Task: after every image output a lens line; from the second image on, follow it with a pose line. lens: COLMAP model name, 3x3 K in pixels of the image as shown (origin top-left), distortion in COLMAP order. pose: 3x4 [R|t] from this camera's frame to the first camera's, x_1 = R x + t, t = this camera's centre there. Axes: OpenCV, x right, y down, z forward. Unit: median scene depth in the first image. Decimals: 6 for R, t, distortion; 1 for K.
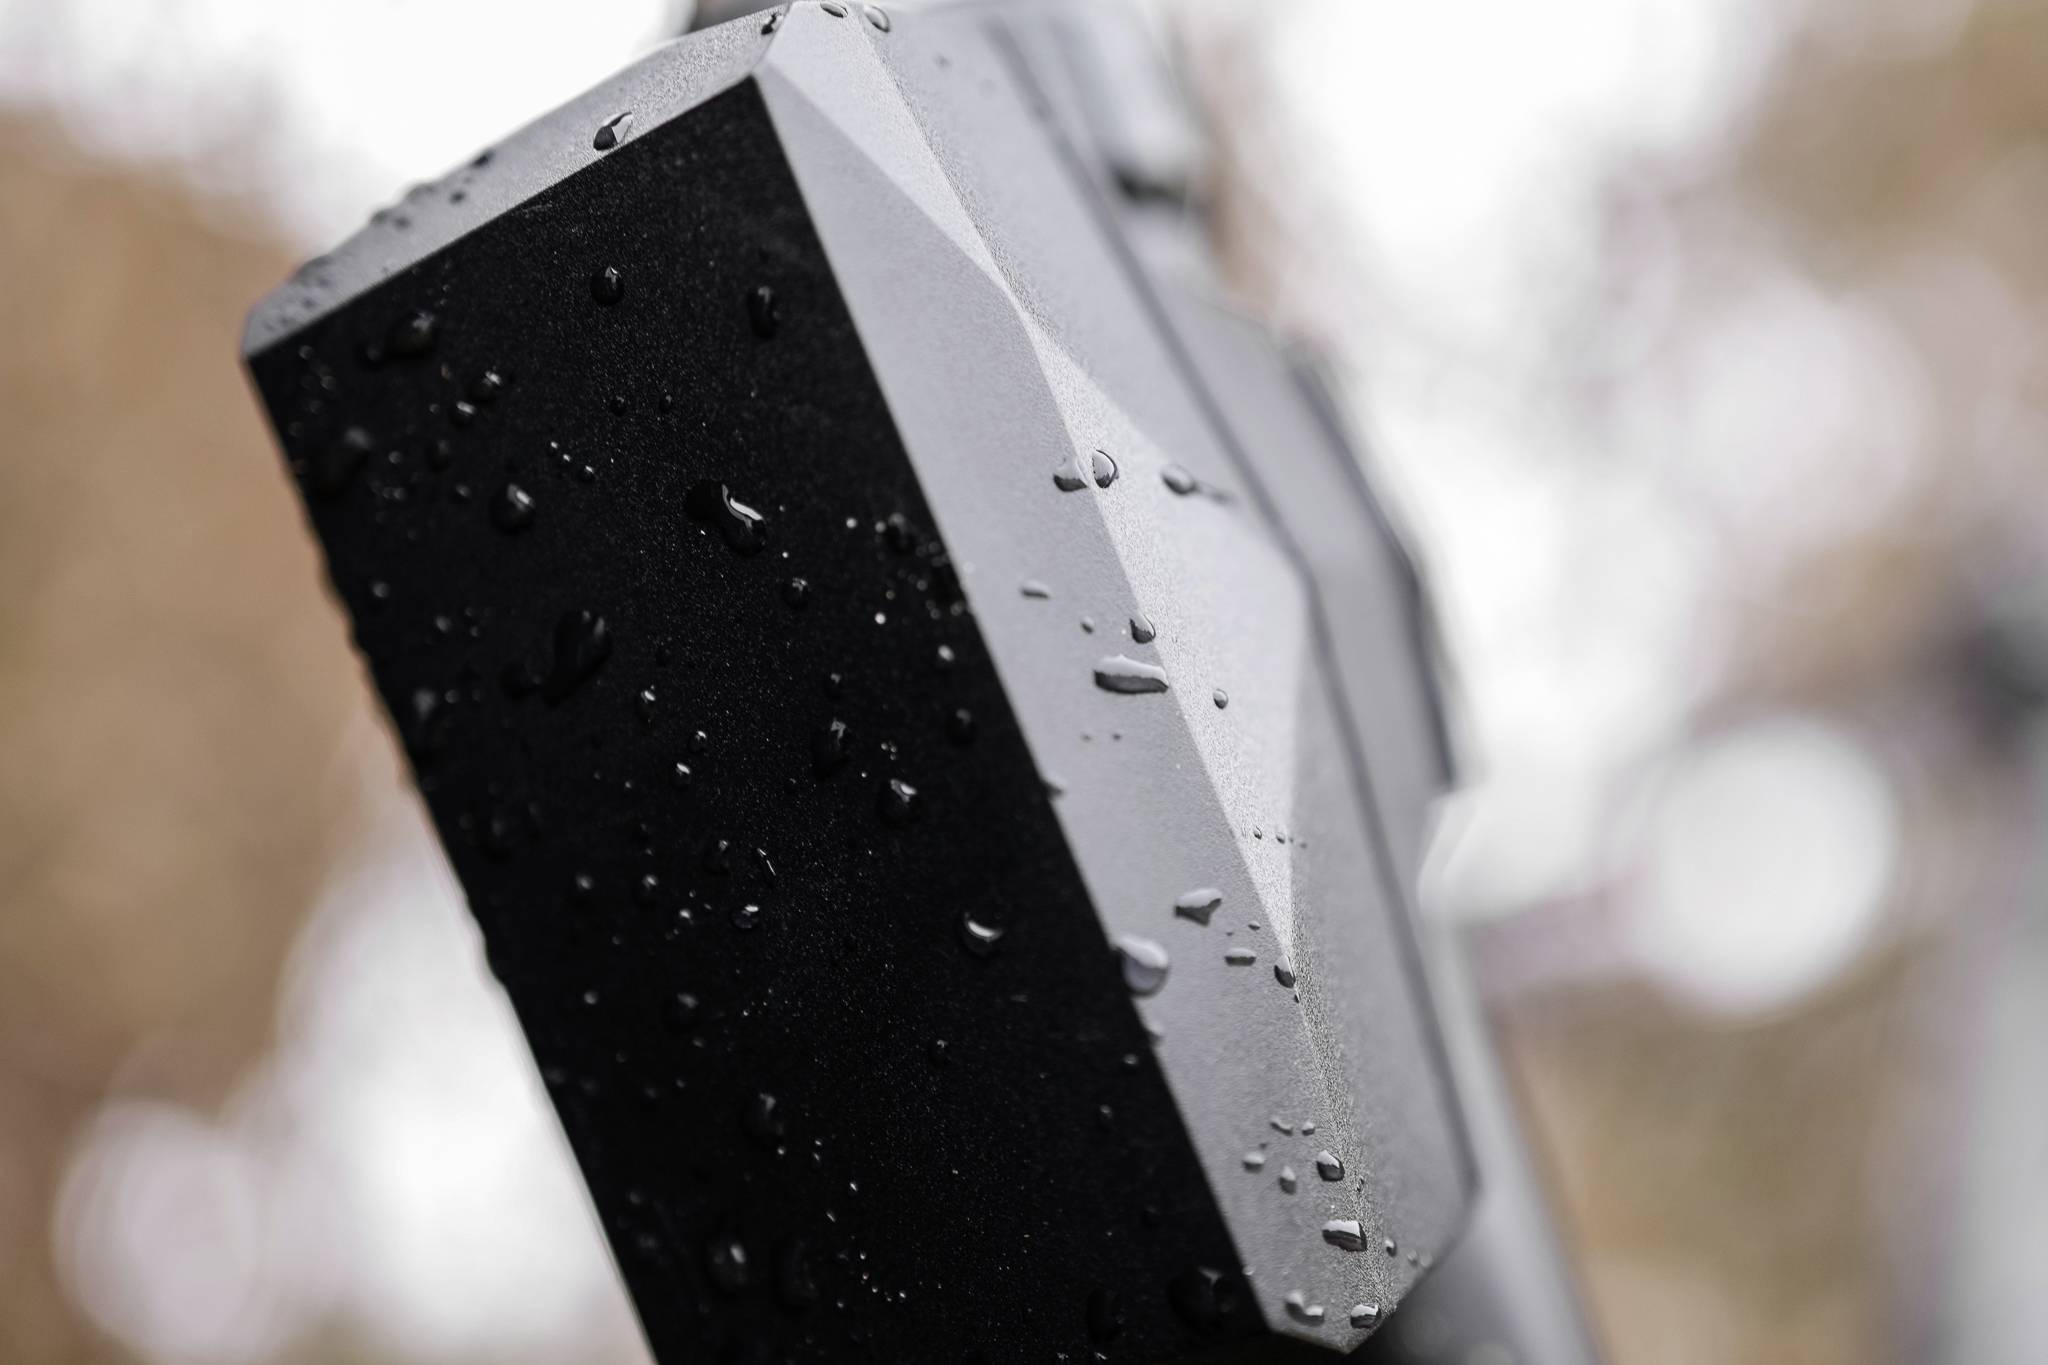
lens RADIAL K [[2380.9, 0, 1063.9], [0, 2380.9, 677.1], [0, 0, 1]] dist [0.011919, 0.000000]
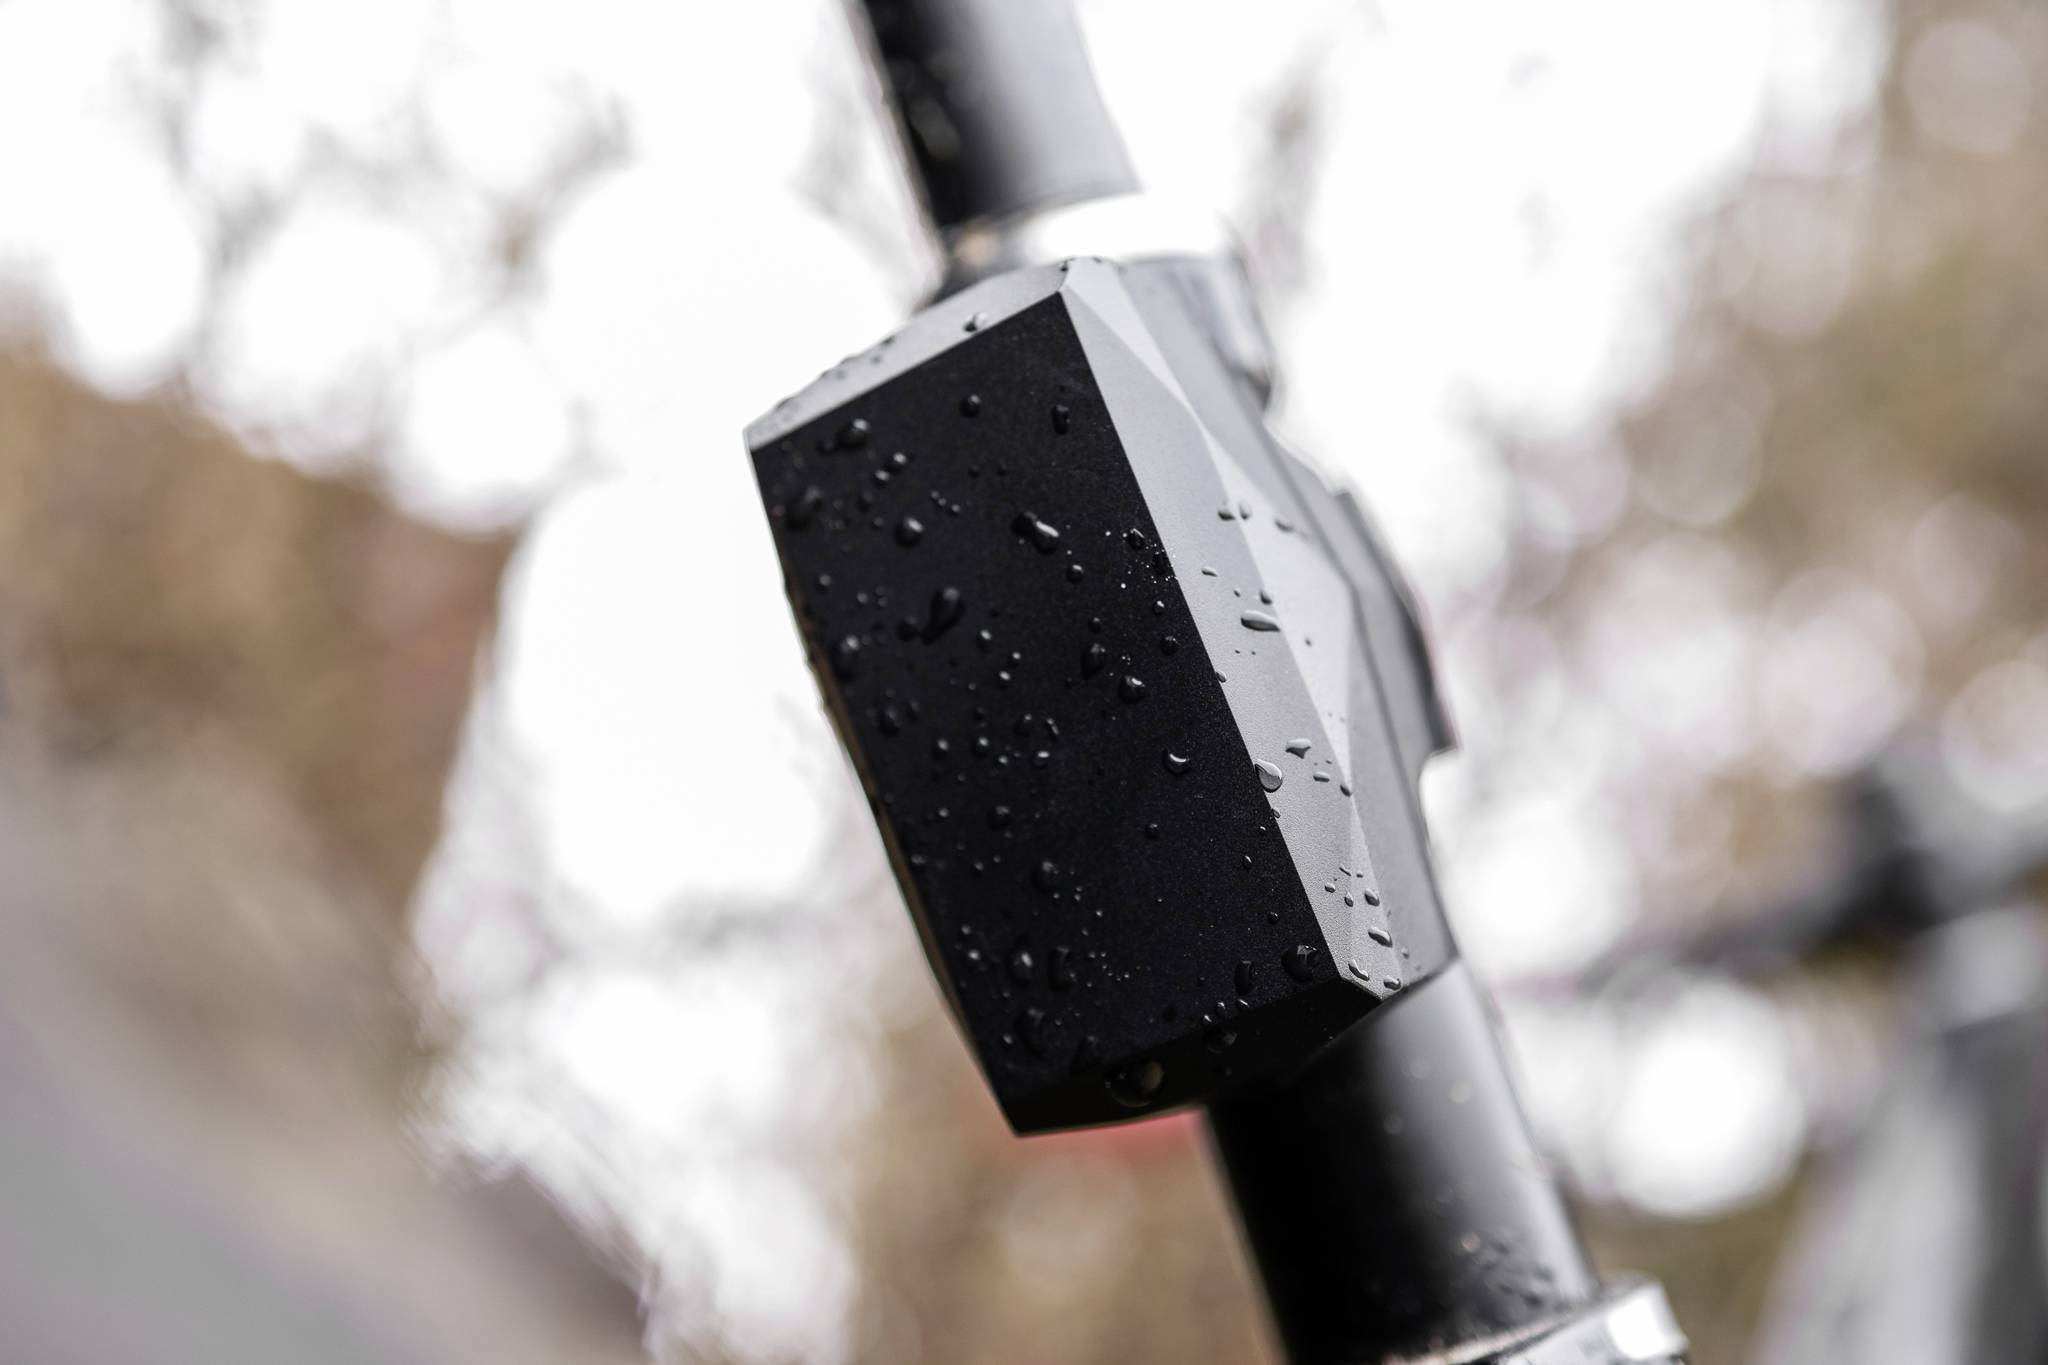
lens RADIAL K [[2380.9, 0, 1036.5], [0, 2380.9, 681.8], [0, 0, 1]] dist [0.011919, 0.000000]
pose [[0.999923, 0.012413, 0.000313, -0.140452], [-0.012299, 0.993585, -0.112415, 0.248148], [-0.001706, 0.112402, 0.993661, -0.779007]]
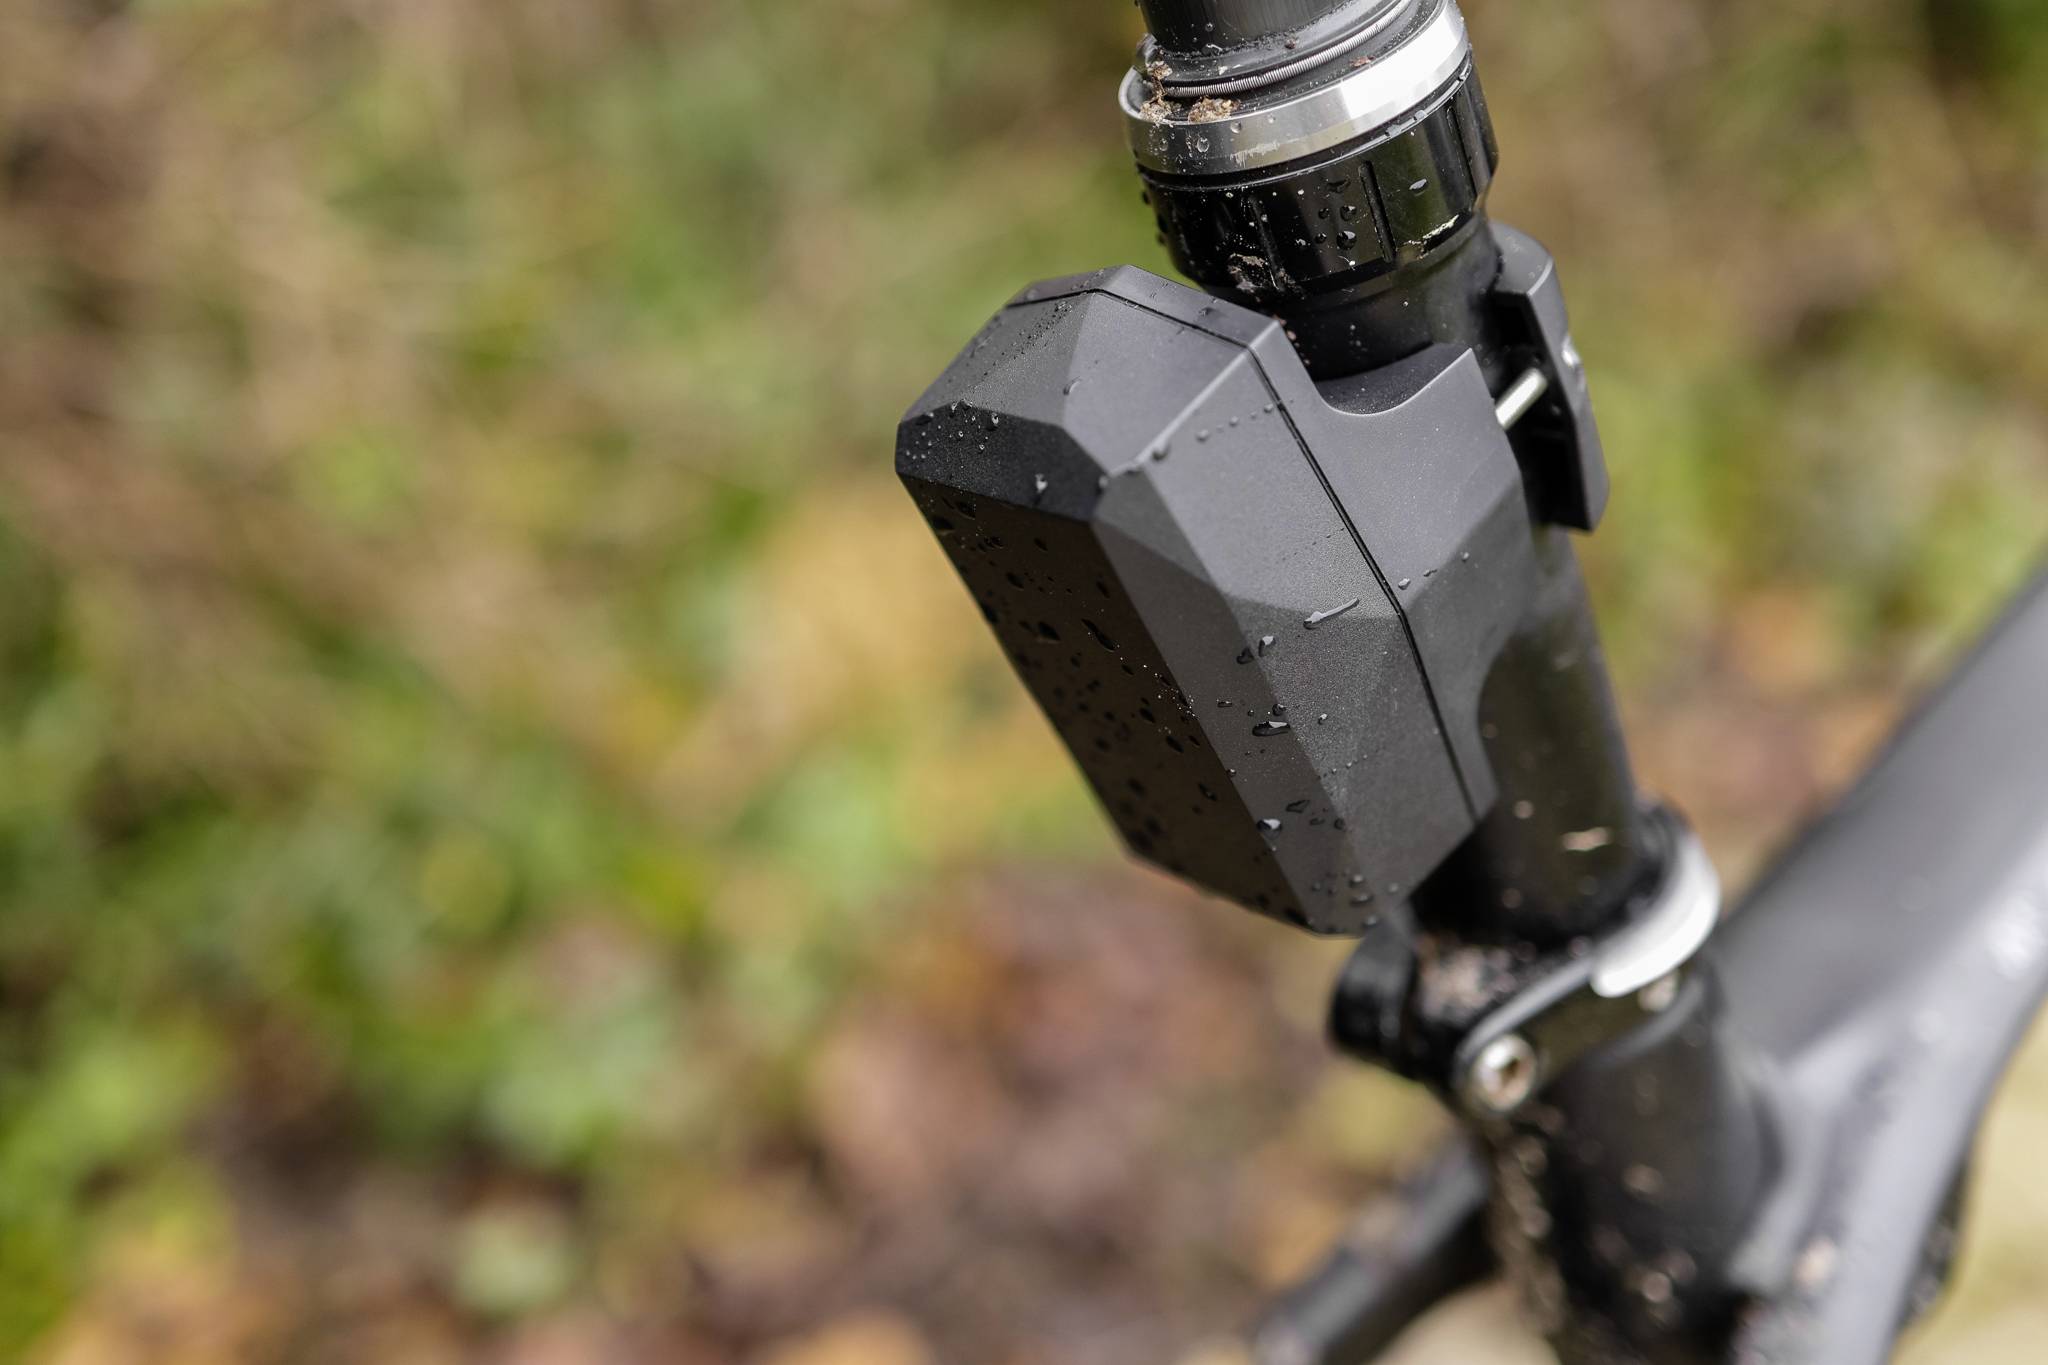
lens RADIAL K [[2380.9, 0, 1024.9], [0, 2380.9, 682.9], [0, 0, 1]] dist [0.011919, 0.000000]
pose [[0.927574, 0.217836, -0.303568, 0.477454], [0.084878, 0.668374, 0.738967, -1.680640], [0.363871, -0.711212, 0.601477, -0.388341]]
